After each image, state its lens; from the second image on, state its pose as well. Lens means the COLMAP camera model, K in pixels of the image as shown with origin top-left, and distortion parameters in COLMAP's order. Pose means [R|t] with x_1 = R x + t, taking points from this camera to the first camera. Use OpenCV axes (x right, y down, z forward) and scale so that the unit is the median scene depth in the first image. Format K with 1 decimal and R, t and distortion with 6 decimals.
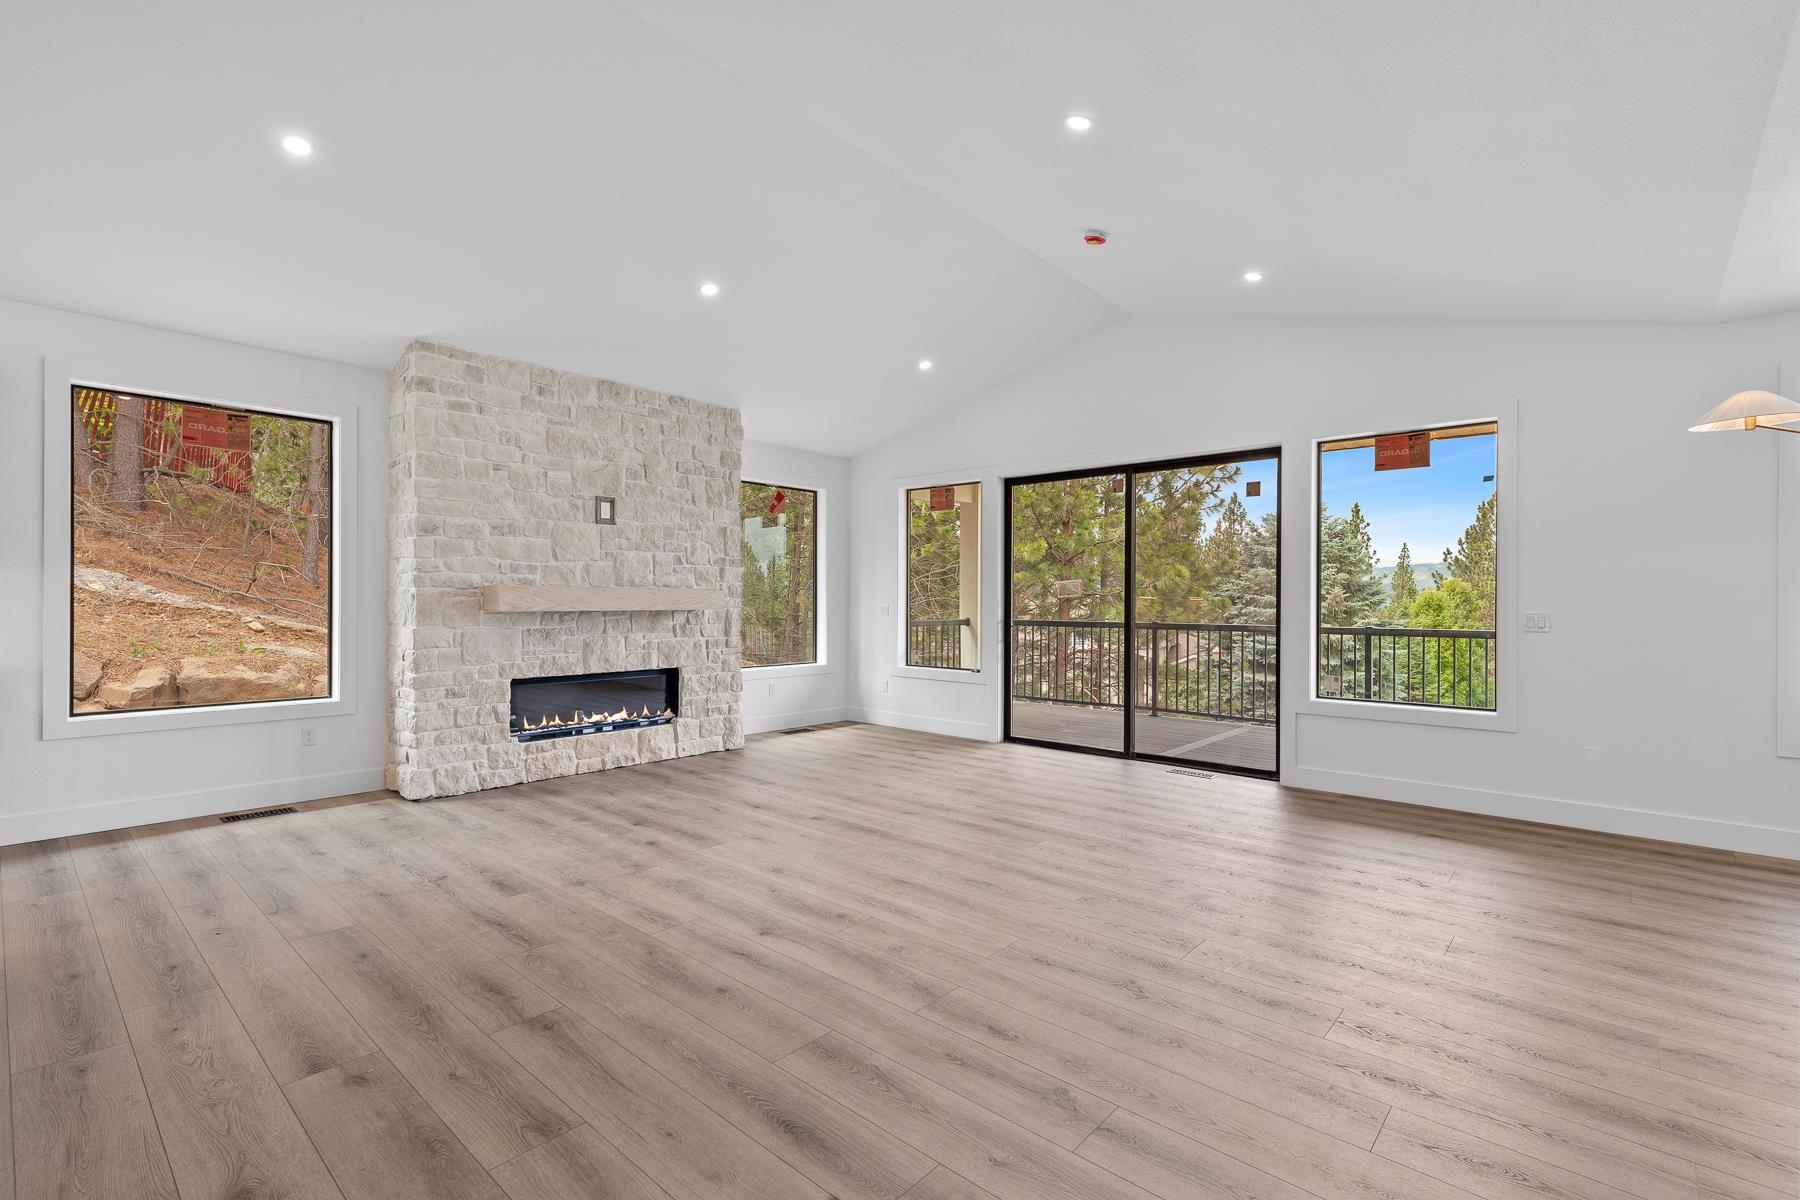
lens RADIAL K [[811.7, 0, 906.0], [0, 811.7, 595.5], [0, 0, 1]] dist [0.001015, -0.001413]
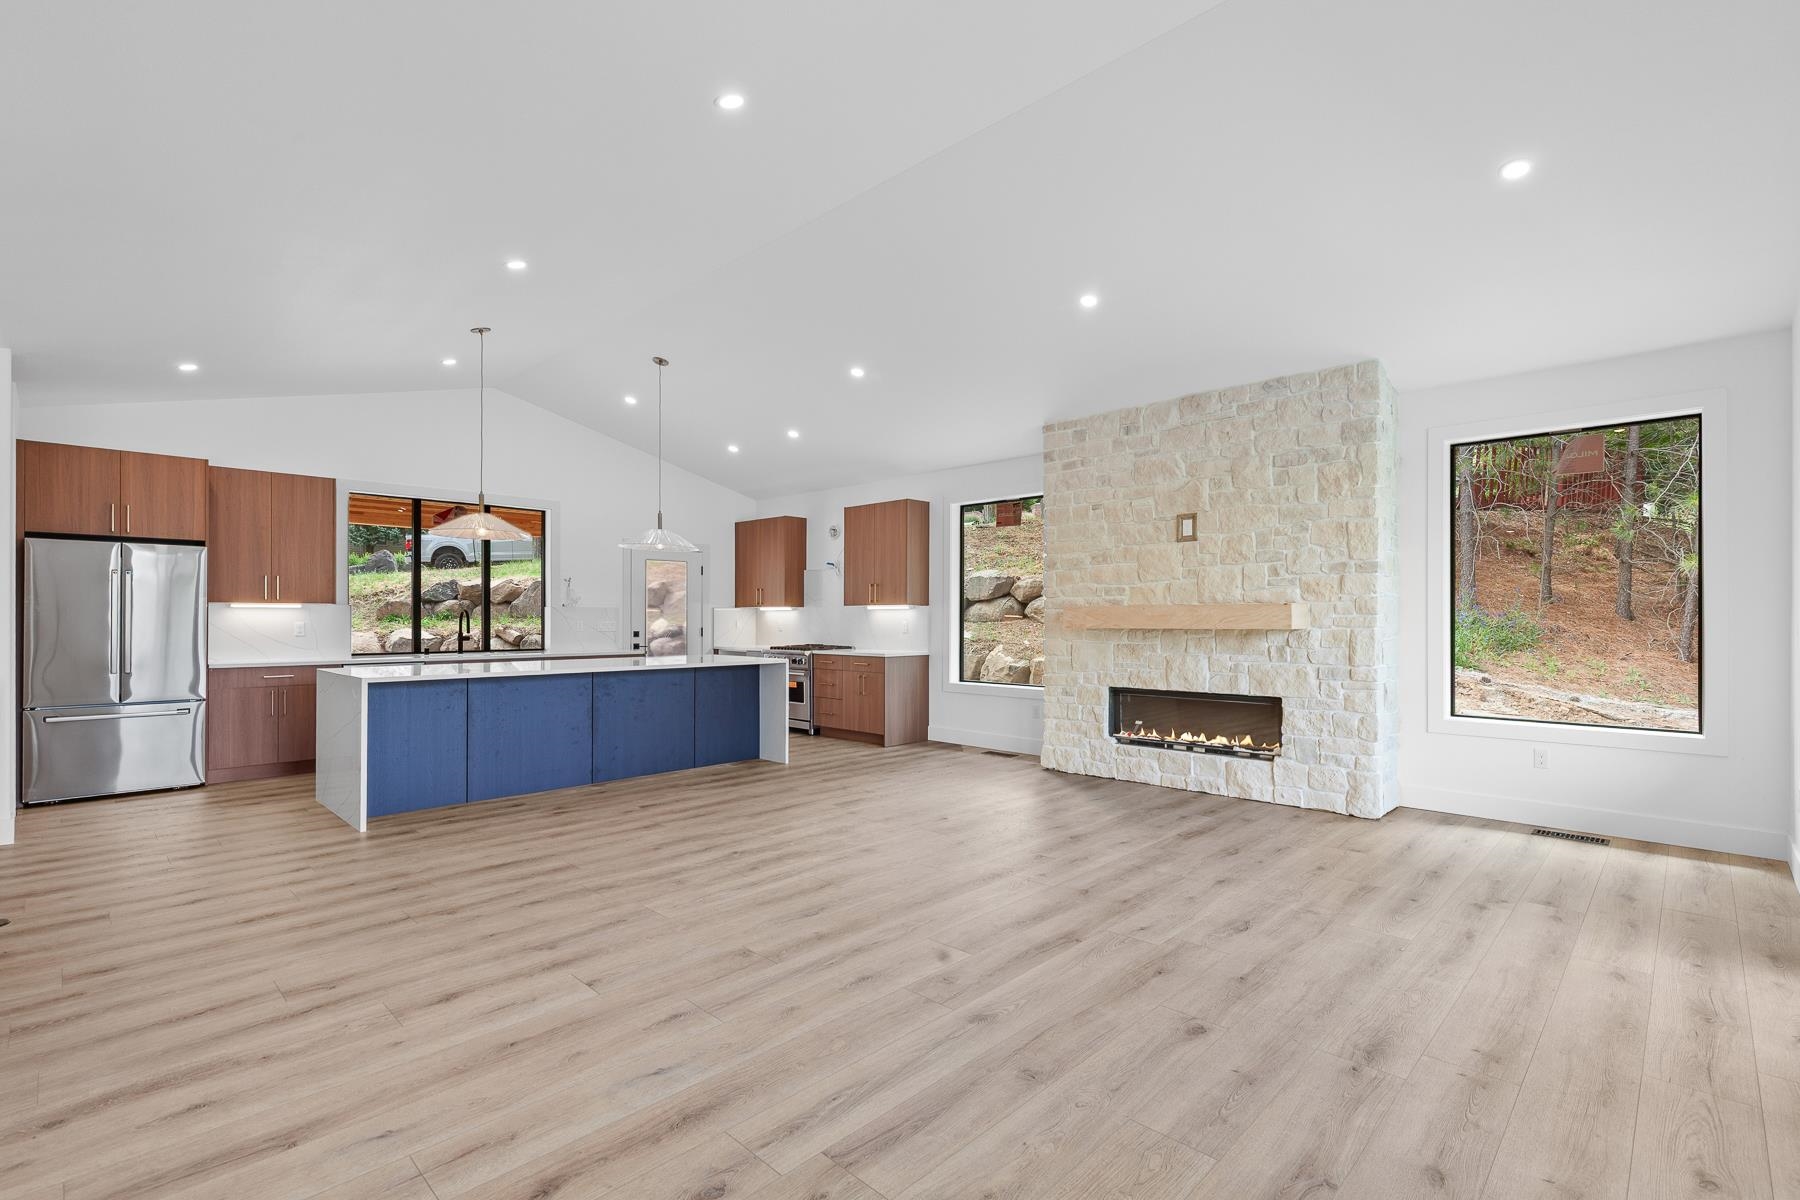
lens RADIAL K [[811.7, 0, 899.4], [0, 811.7, 610.0], [0, 0, 1]] dist [0.001015, -0.001413]
pose [[-0.045378, -0.016622, -0.998832, 0.683863], [0.006708, 0.999834, -0.016944, 0.010906], [0.998947, -0.007469, -0.045259, 0.750885]]
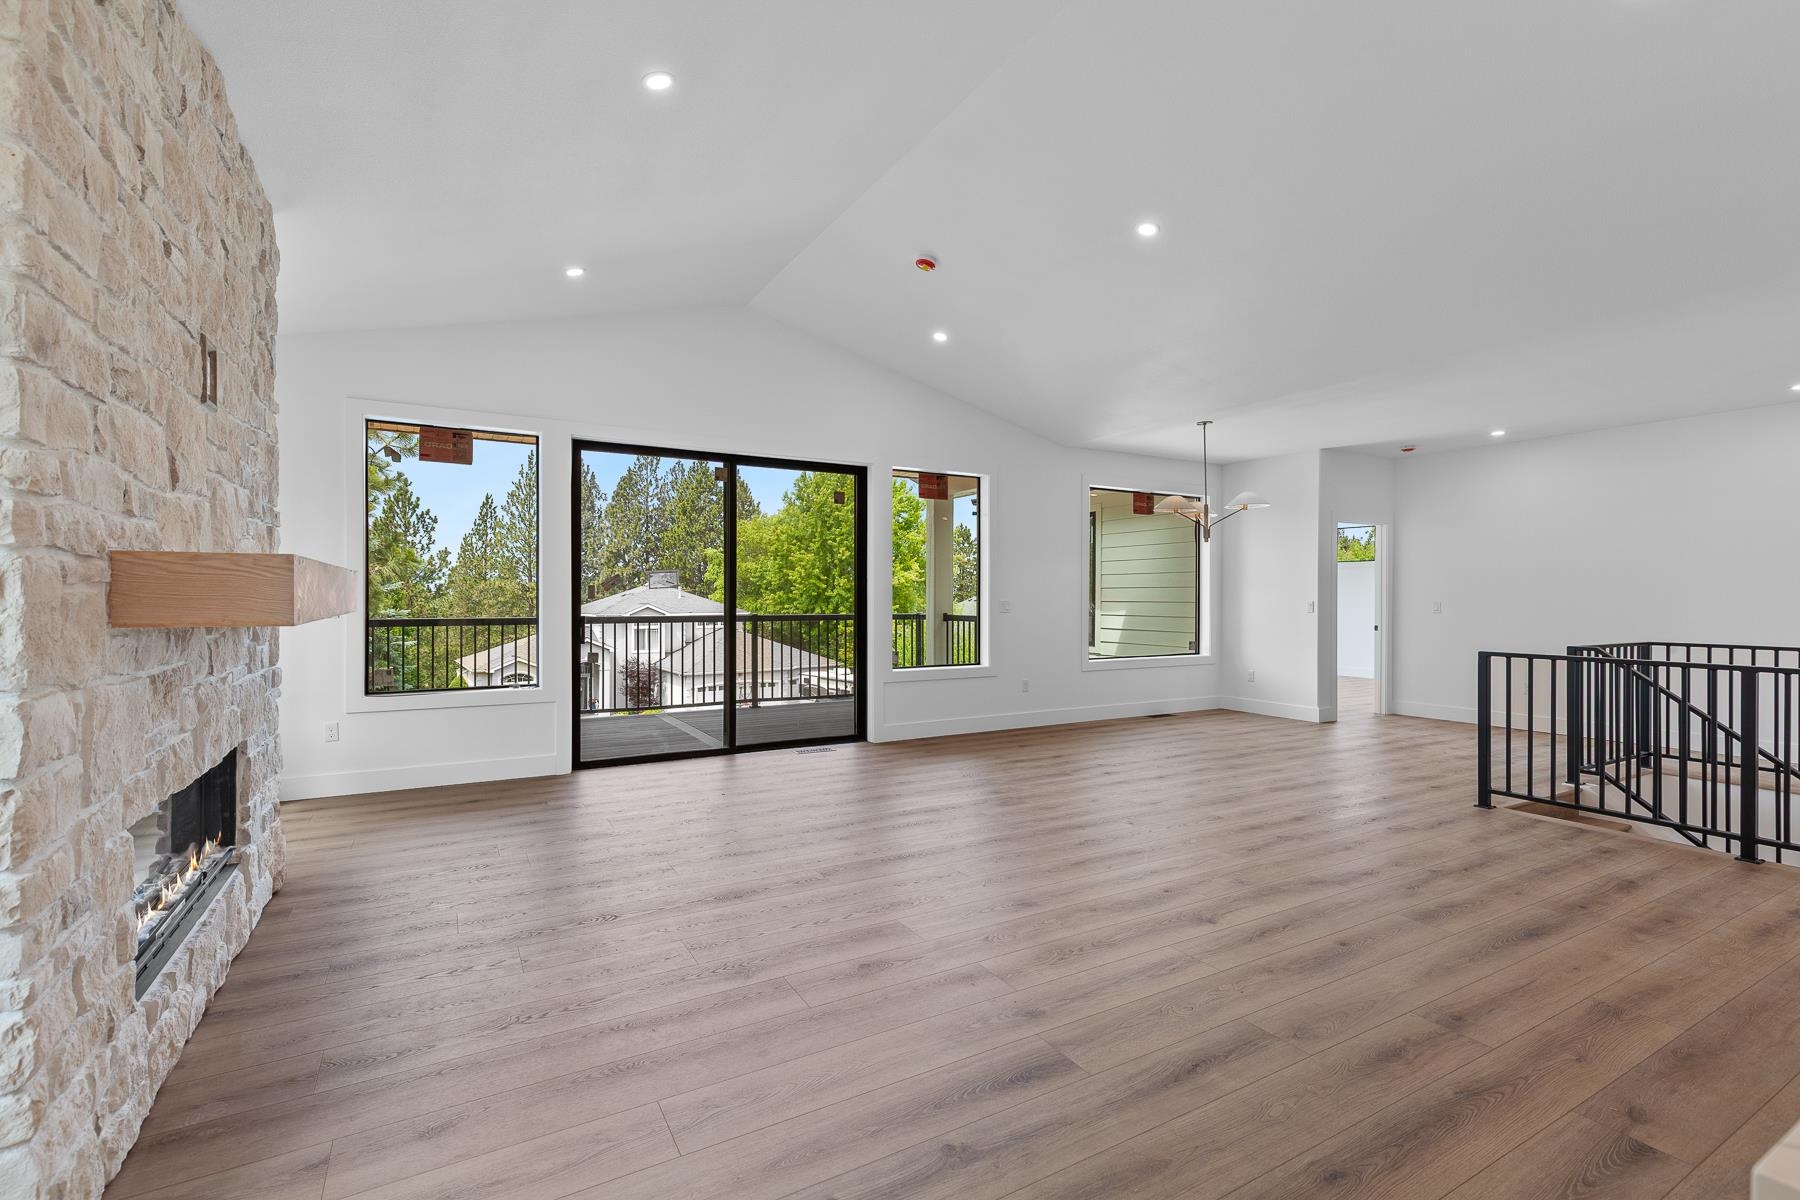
lens RADIAL K [[811.7, 0, 897.1], [0, 811.7, 598.3], [0, 0, 1]] dist [0.001015, -0.001413]
pose [[0.324230, -0.009568, 0.945930, -0.703693], [-0.004176, 0.999925, 0.011545, -0.000860], [-0.945969, -0.007694, 0.324166, 0.580482]]
